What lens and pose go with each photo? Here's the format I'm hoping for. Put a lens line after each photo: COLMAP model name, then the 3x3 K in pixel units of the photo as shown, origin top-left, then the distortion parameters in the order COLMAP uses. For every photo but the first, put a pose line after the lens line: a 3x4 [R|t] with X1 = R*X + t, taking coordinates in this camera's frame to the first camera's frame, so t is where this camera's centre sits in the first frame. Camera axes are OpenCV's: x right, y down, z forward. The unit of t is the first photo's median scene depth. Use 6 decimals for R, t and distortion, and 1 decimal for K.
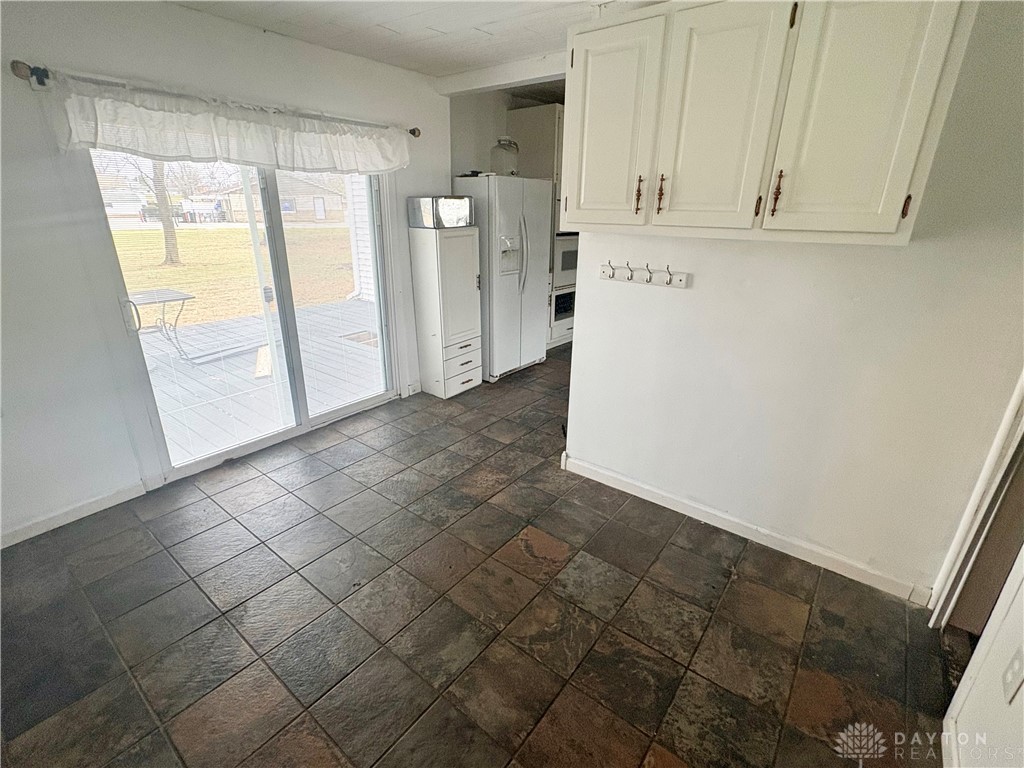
lens RADIAL K [[473.4, 0, 514.3], [0, 473.4, 382.7], [0, 0, 1]] dist [-0.003548, -0.000315]
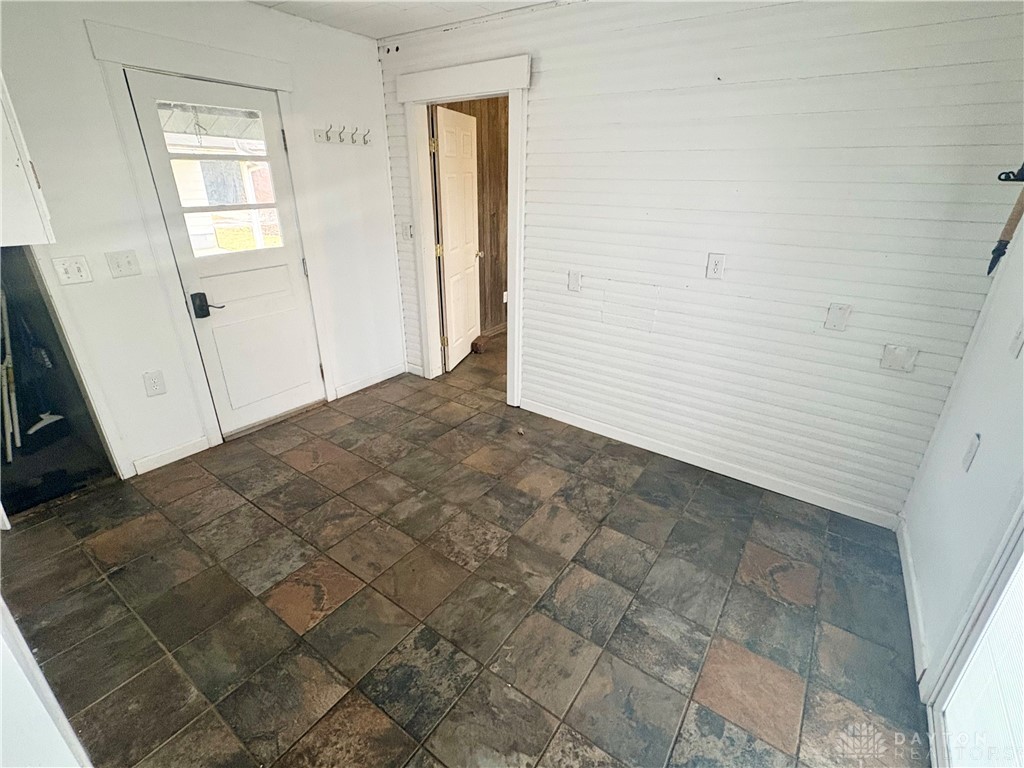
lens RADIAL K [[473.4, 0, 512.7], [0, 473.4, 381.5], [0, 0, 1]] dist [-0.003548, -0.000315]
pose [[-0.998432, -0.005211, -0.055738, -0.286779], [-0.042094, 0.726260, 0.686130, -0.560869], [0.036905, 0.687400, -0.725341, 1.476457]]
